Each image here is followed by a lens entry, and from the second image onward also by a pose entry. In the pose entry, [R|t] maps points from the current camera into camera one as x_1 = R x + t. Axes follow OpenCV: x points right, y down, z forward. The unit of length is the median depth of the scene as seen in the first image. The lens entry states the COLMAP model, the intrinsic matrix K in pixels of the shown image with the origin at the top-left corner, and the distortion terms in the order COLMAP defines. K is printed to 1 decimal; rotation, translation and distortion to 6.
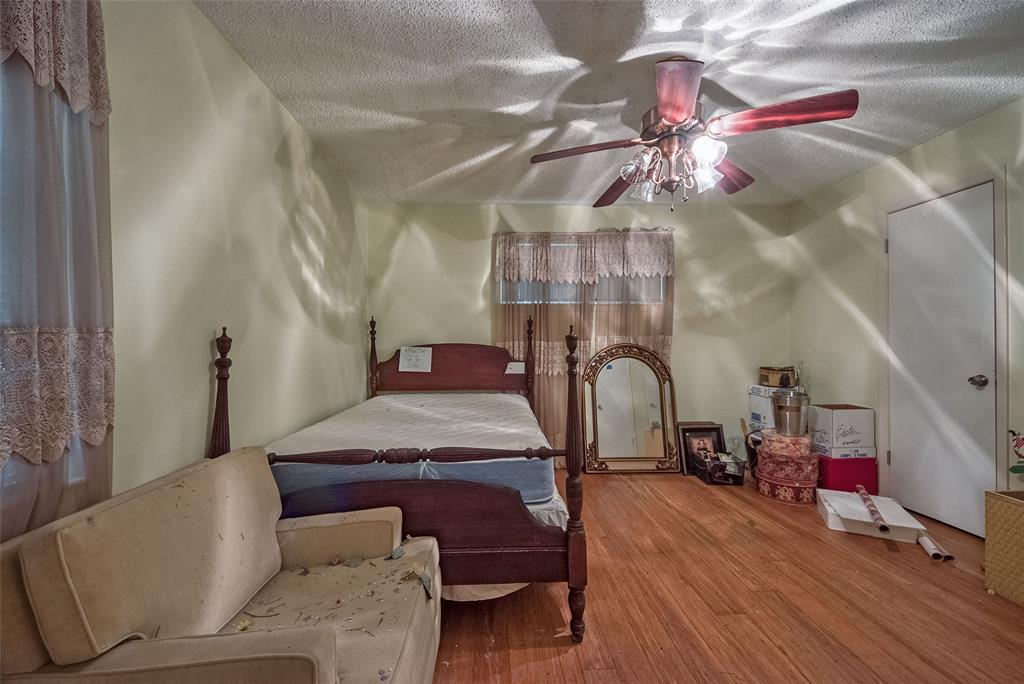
lens RADIAL K [[405.7, 0, 509.2], [0, 405.7, 345.3], [0, 0, 1]] dist [0.025914, -0.001962]
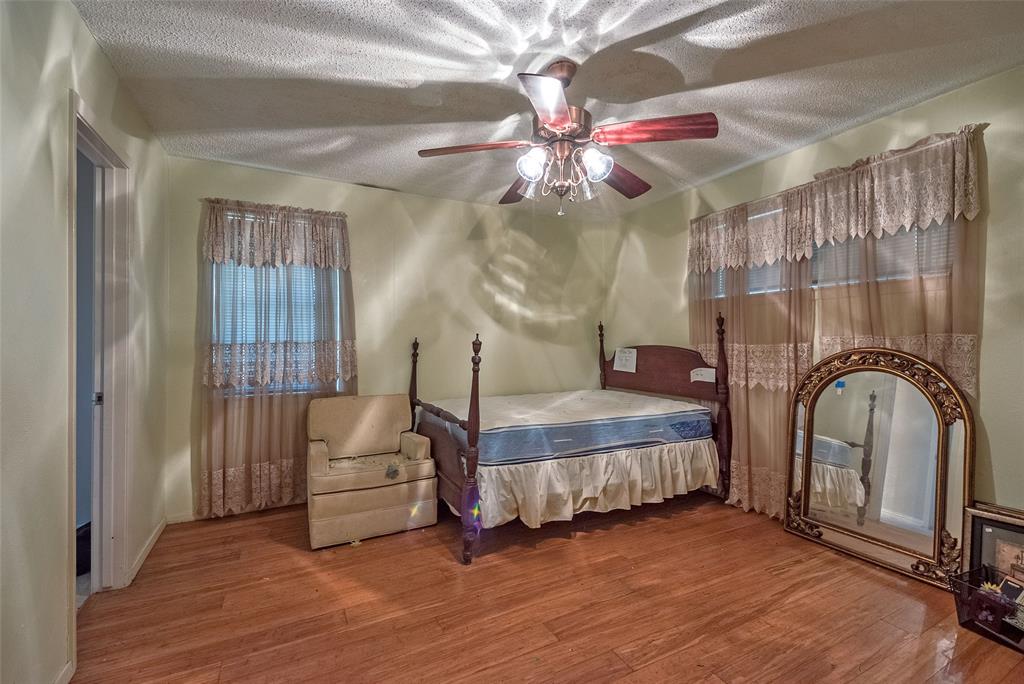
lens RADIAL K [[422.4, 0, 478.4], [0, 422.4, 346.7], [0, 0, 1]] dist [-0.004945, -0.001011]
pose [[0.376585, 0.011022, -0.926316, 0.653453], [-0.004261, 0.999939, 0.010165, -0.009839], [0.926372, 0.000119, 0.376609, 0.222963]]
